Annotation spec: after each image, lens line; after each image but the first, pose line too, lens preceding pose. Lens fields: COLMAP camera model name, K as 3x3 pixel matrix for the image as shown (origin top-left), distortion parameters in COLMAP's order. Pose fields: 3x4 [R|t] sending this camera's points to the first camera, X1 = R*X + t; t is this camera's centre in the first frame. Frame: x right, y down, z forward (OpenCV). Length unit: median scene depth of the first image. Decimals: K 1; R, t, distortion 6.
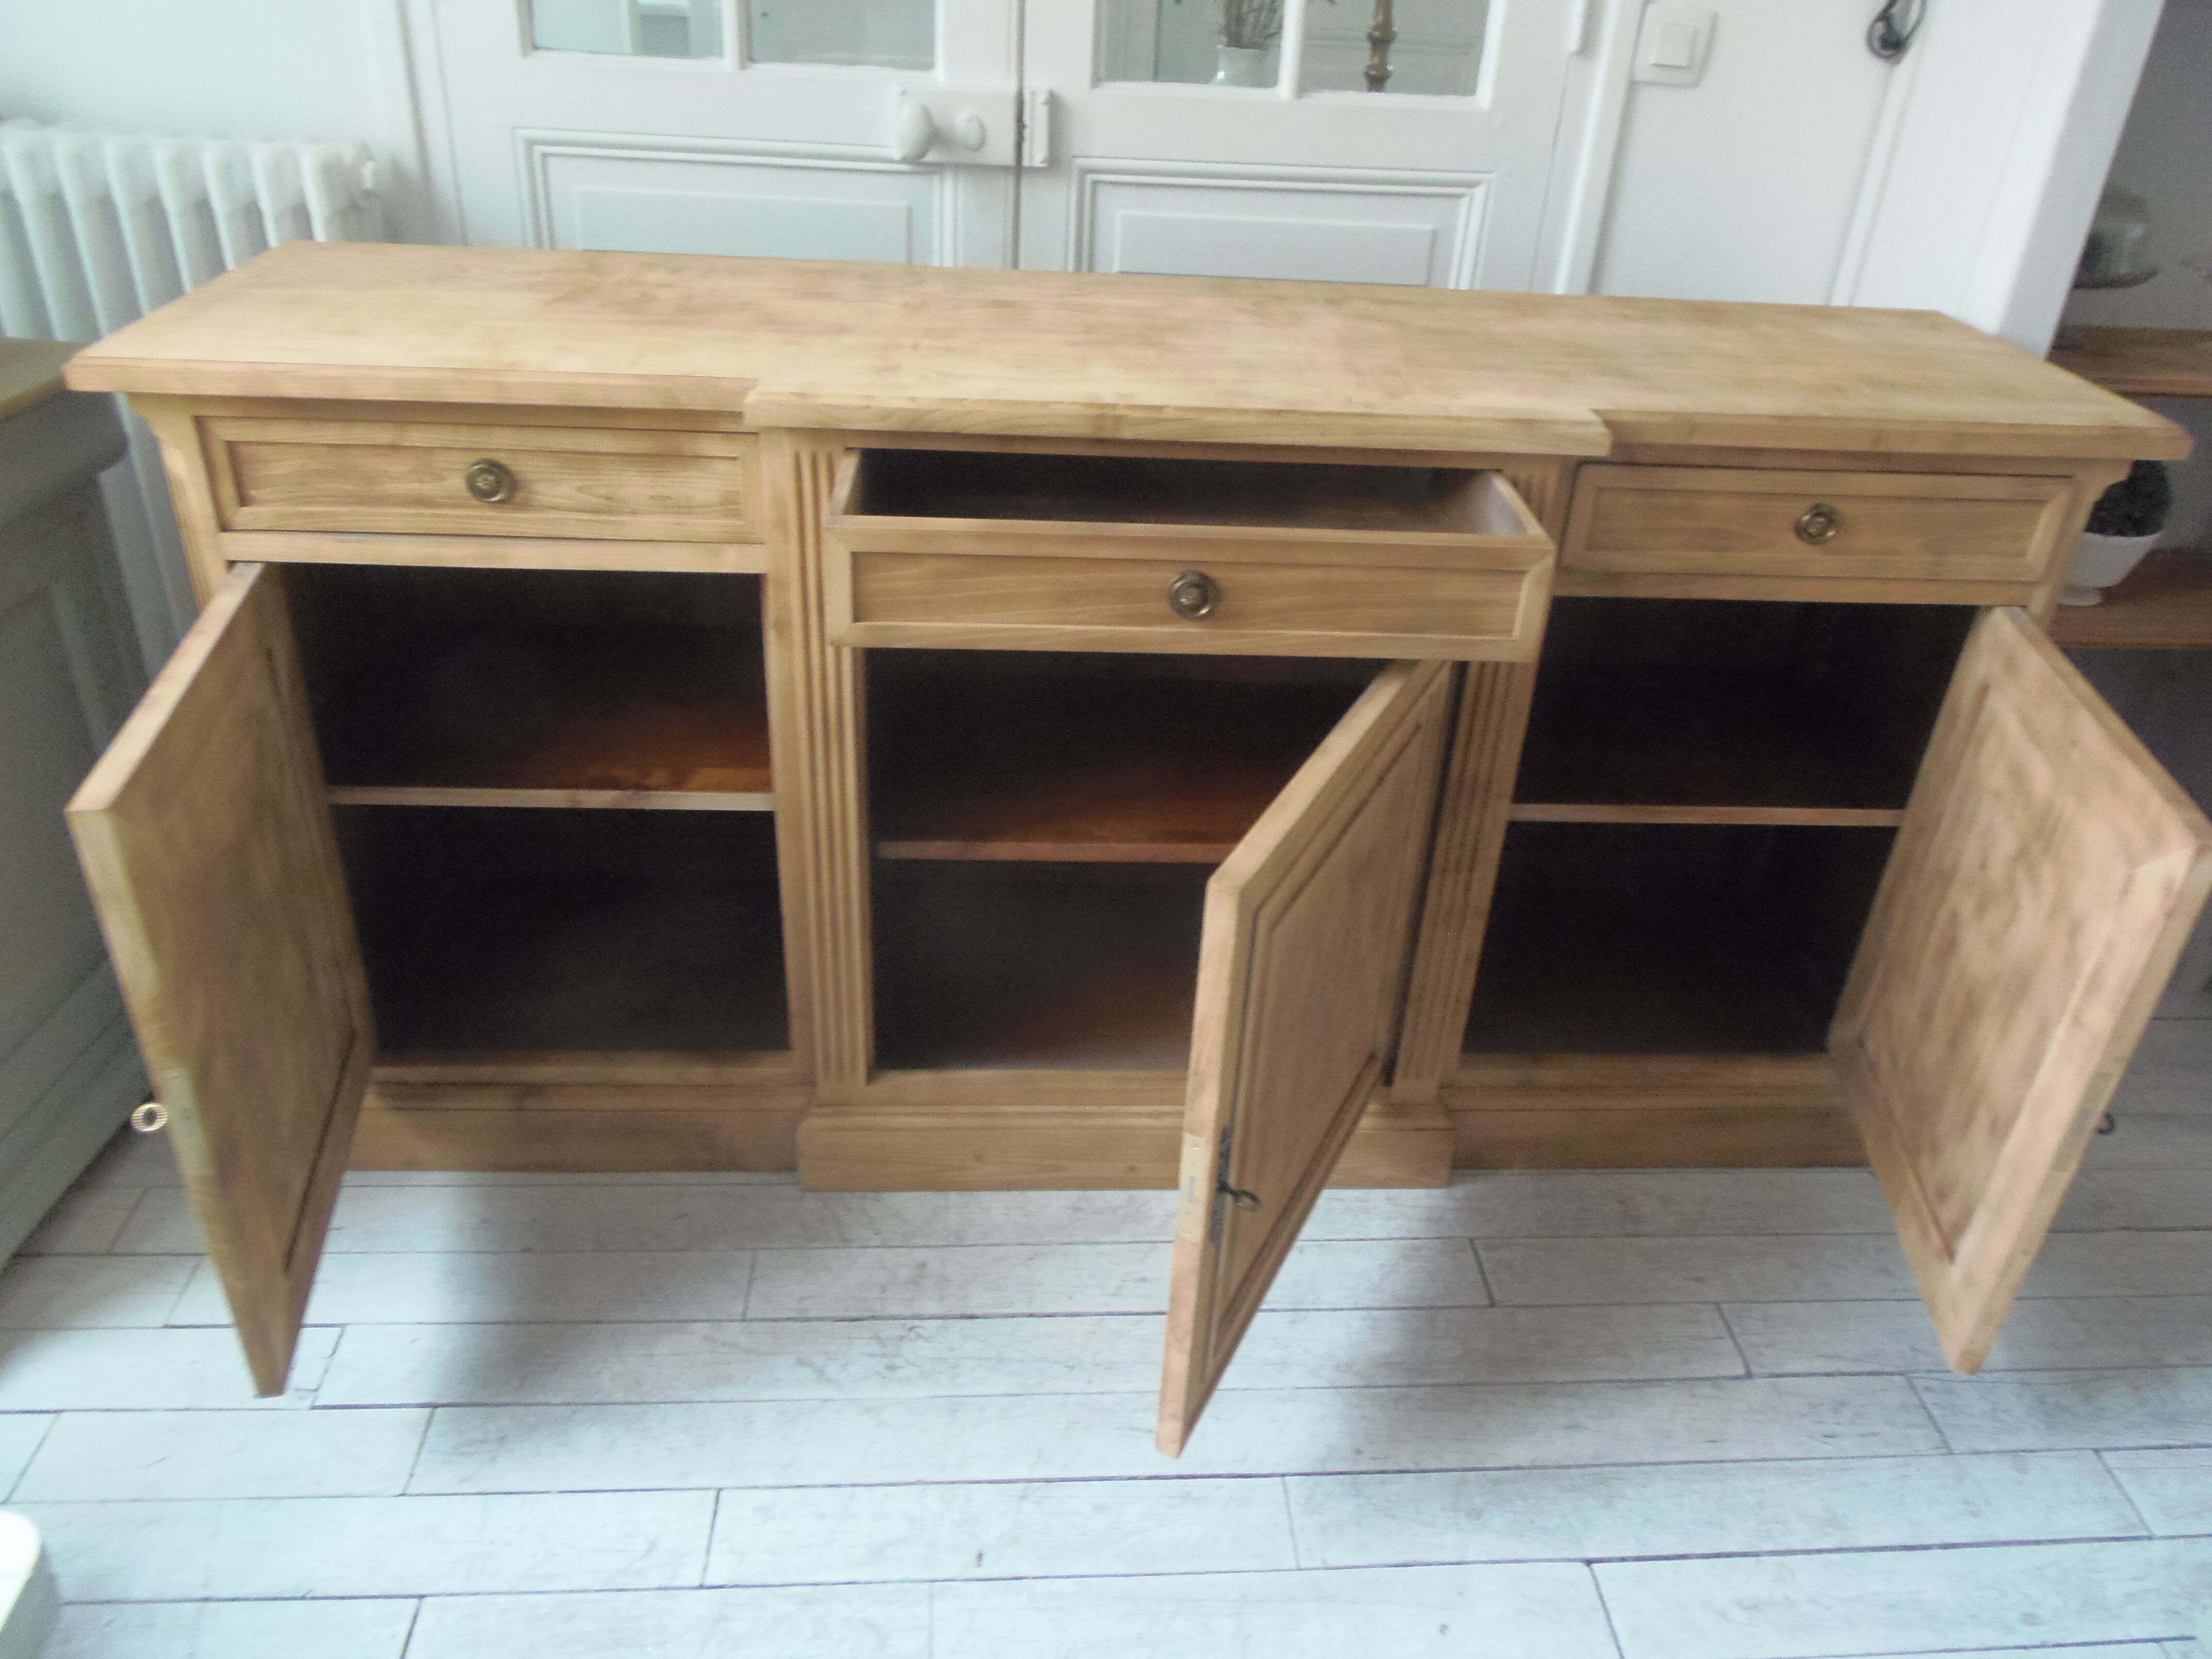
lens RADIAL K [[1622.9, 0, 1123.1], [0, 1622.9, 783.9], [0, 0, 1]] dist [-0.010059, -0.006116]
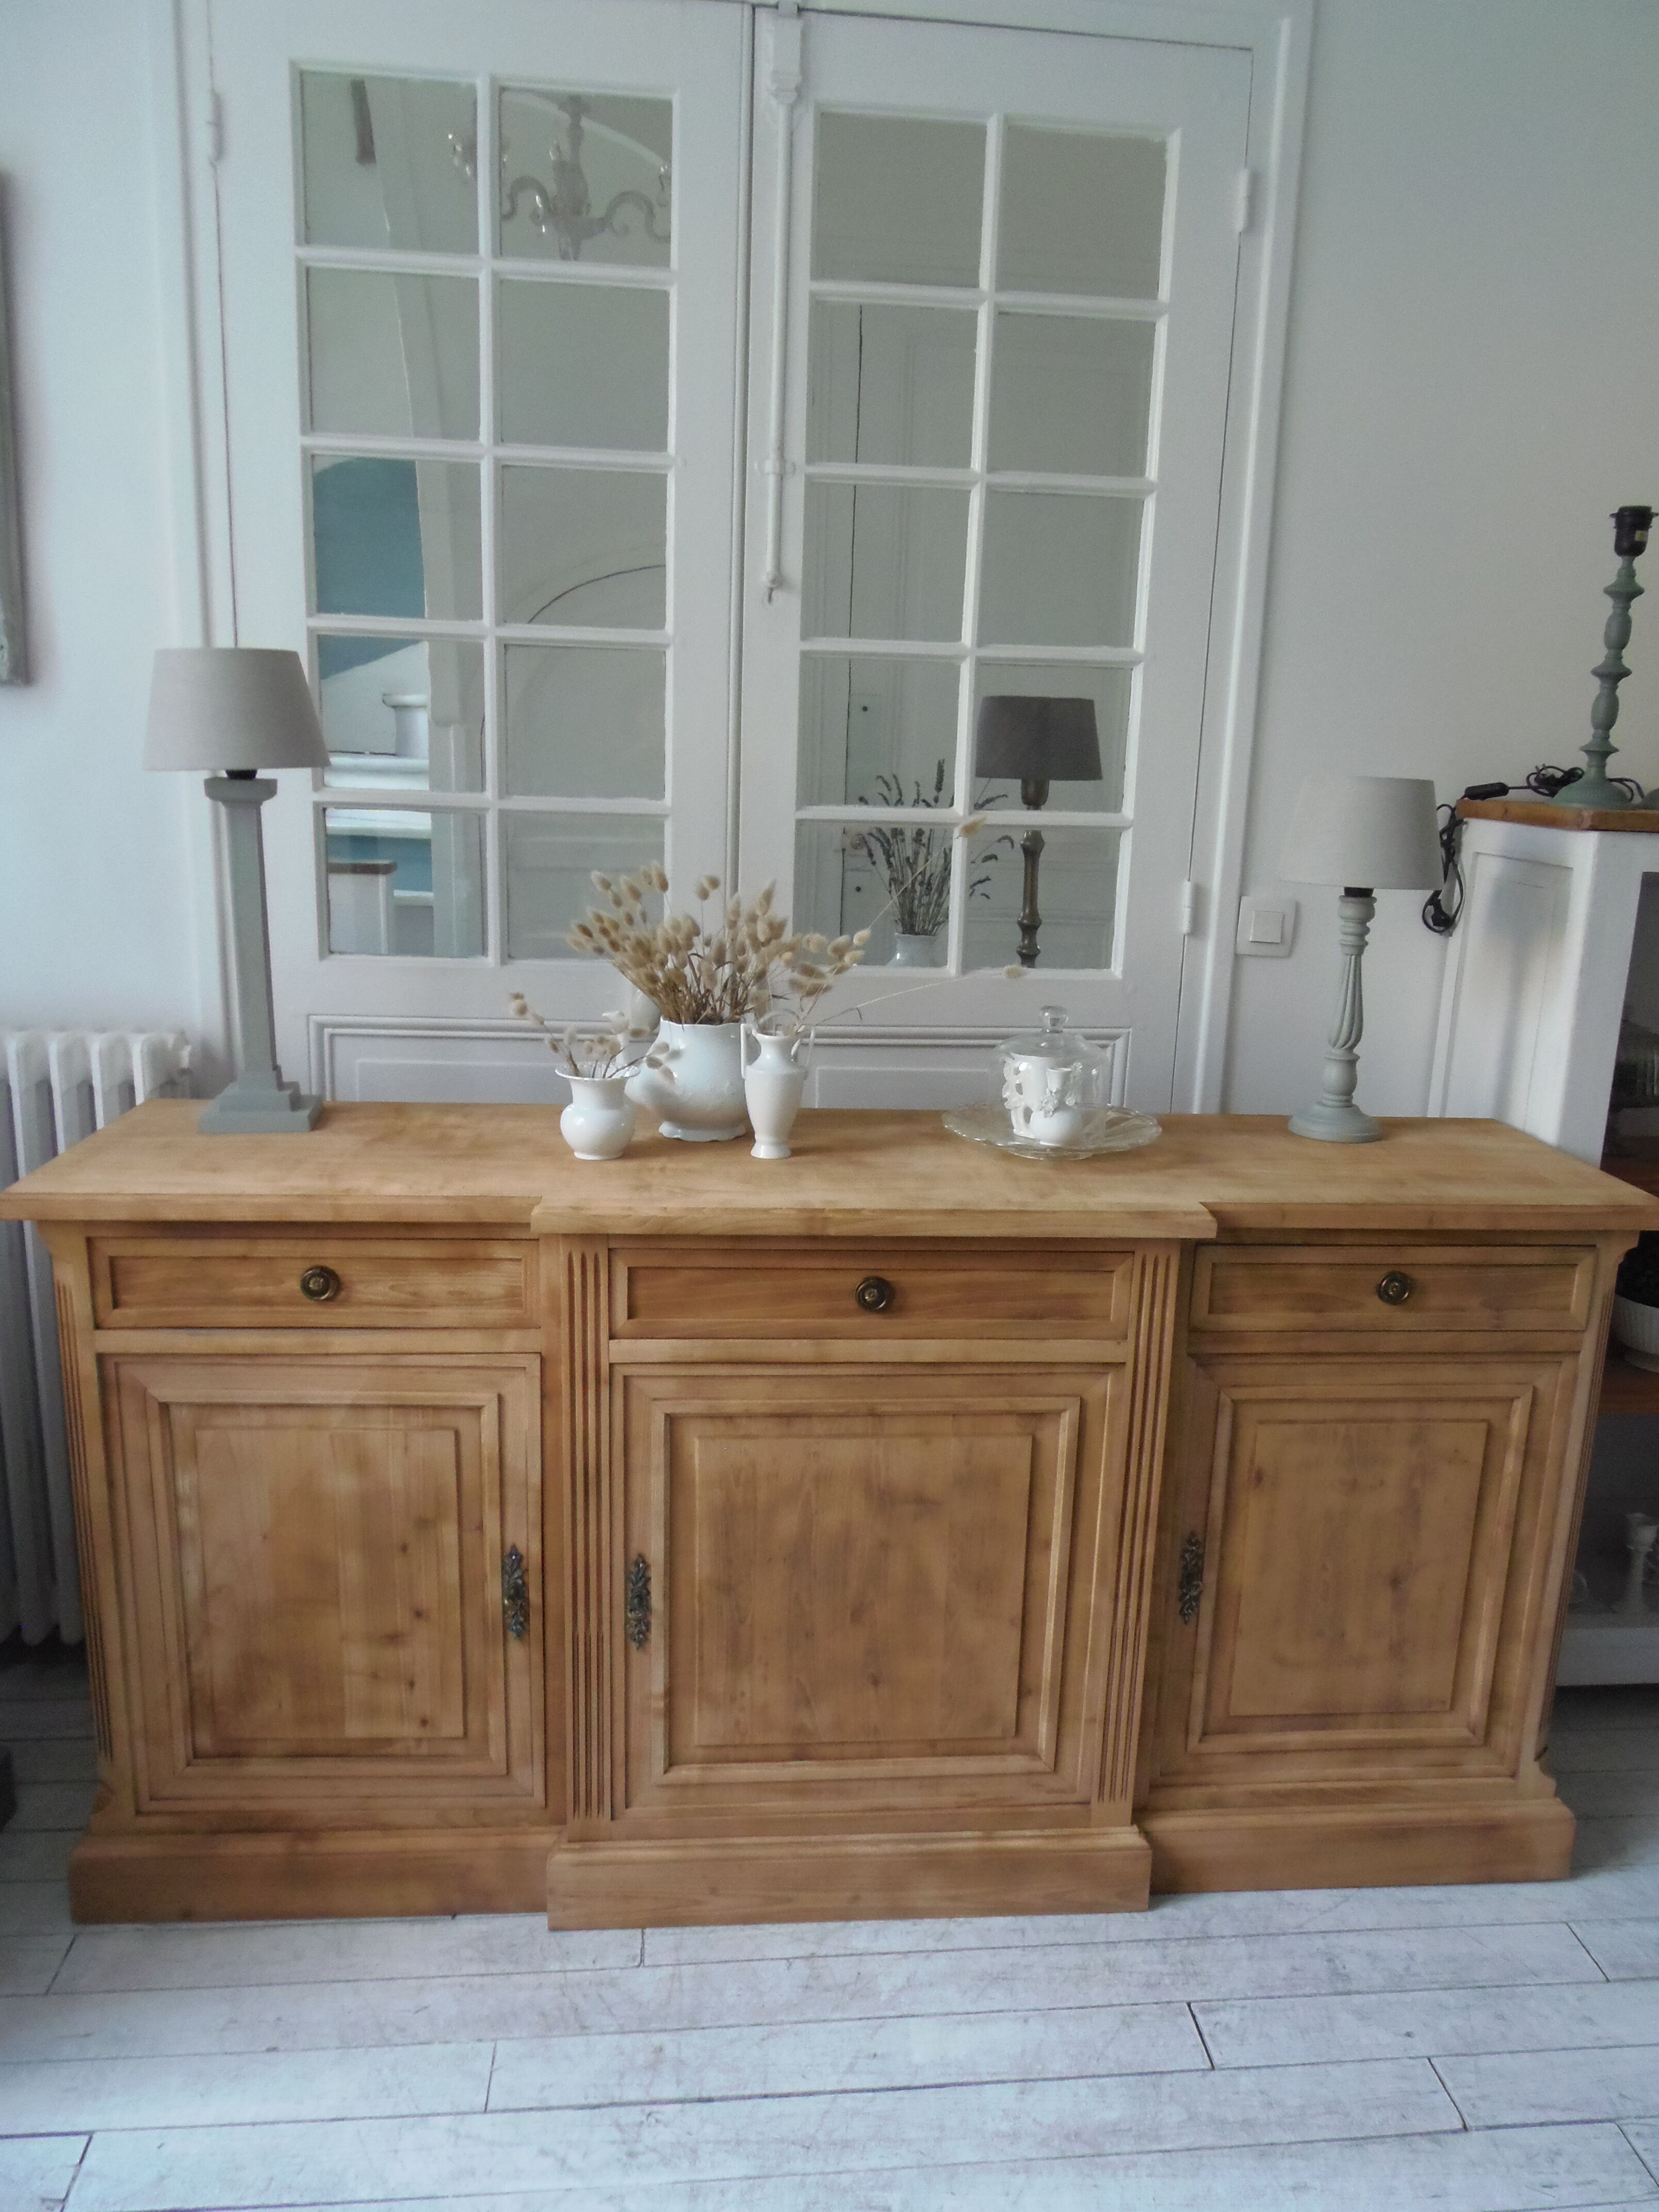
lens RADIAL K [[1622.9, 0, 850.1], [0, 1622.9, 1130.0], [0, 0, 1]] dist [-0.010059, -0.006116]
pose [[0.999511, -0.026226, 0.017045, -0.003224], [0.029969, 0.958972, -0.281911, 0.057693], [-0.008952, 0.282284, 0.959289, -0.208213]]
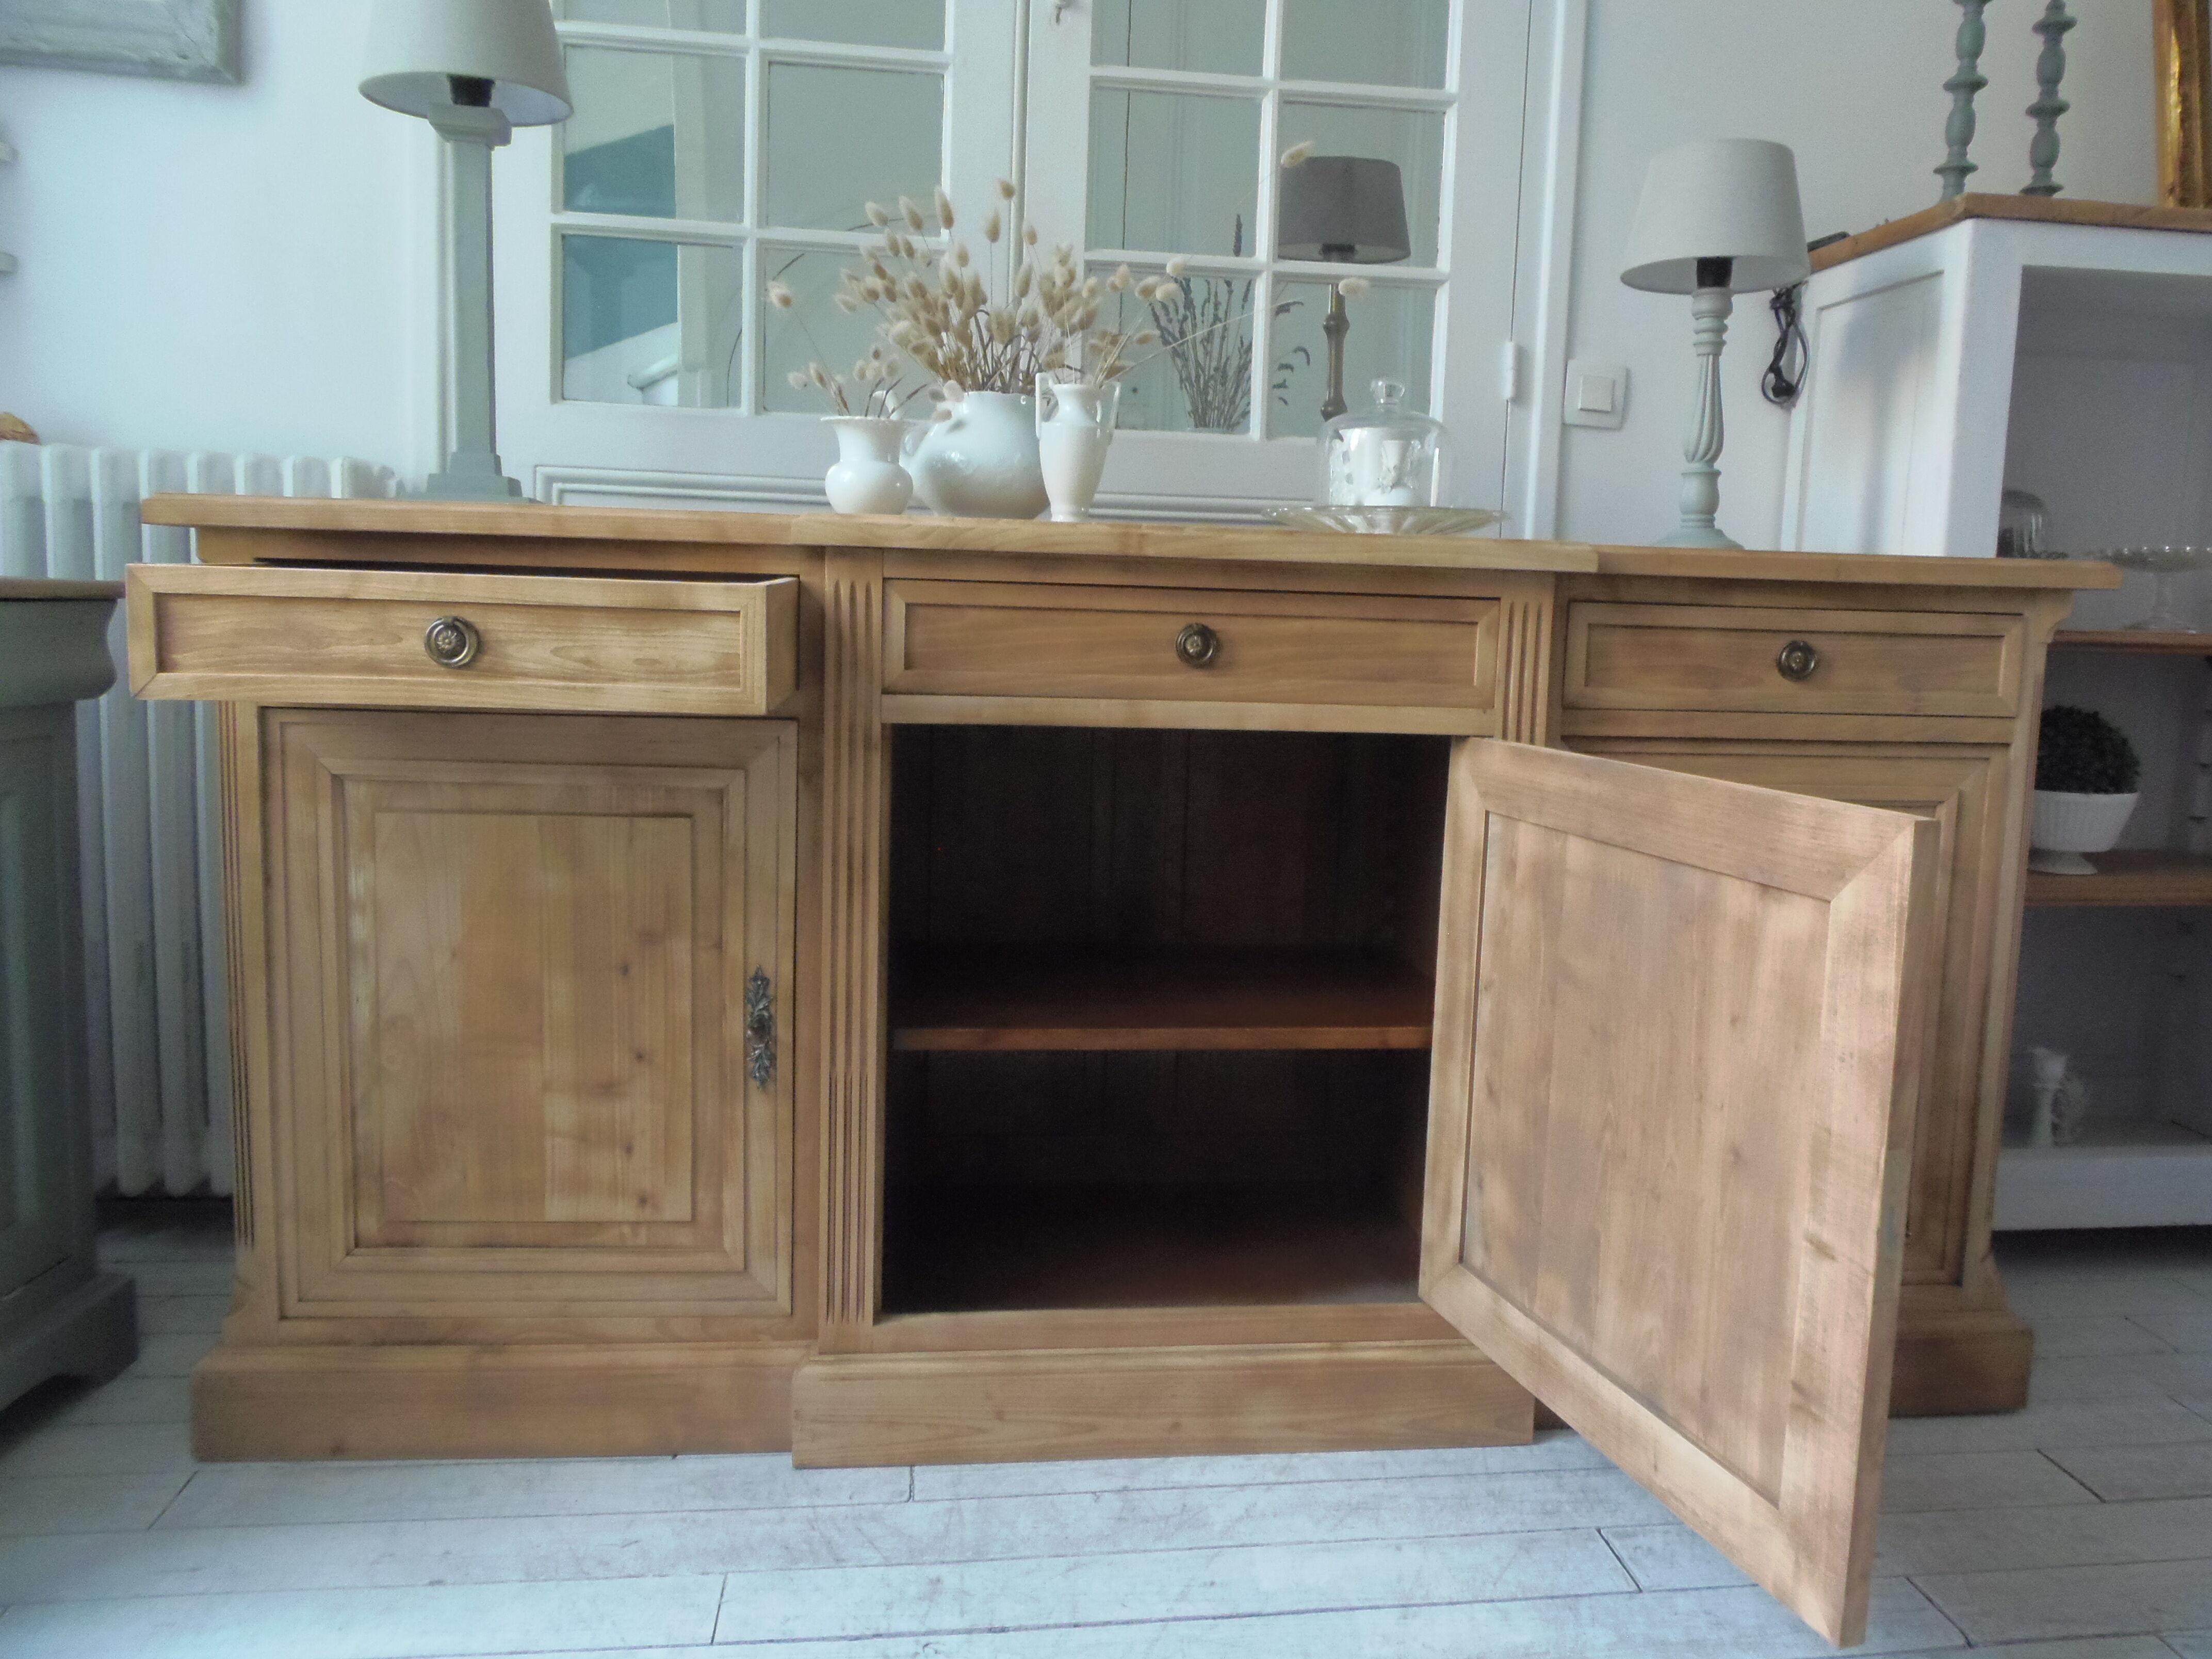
lens RADIAL K [[1622.9, 0, 1137.7], [0, 1622.9, 783.3], [0, 0, 1]] dist [-0.010059, -0.006116]
pose [[0.998331, -0.027851, 0.050592, -0.056777], [0.045581, 0.917916, -0.394147, 0.304141], [-0.035462, 0.395796, 0.917654, 0.073137]]
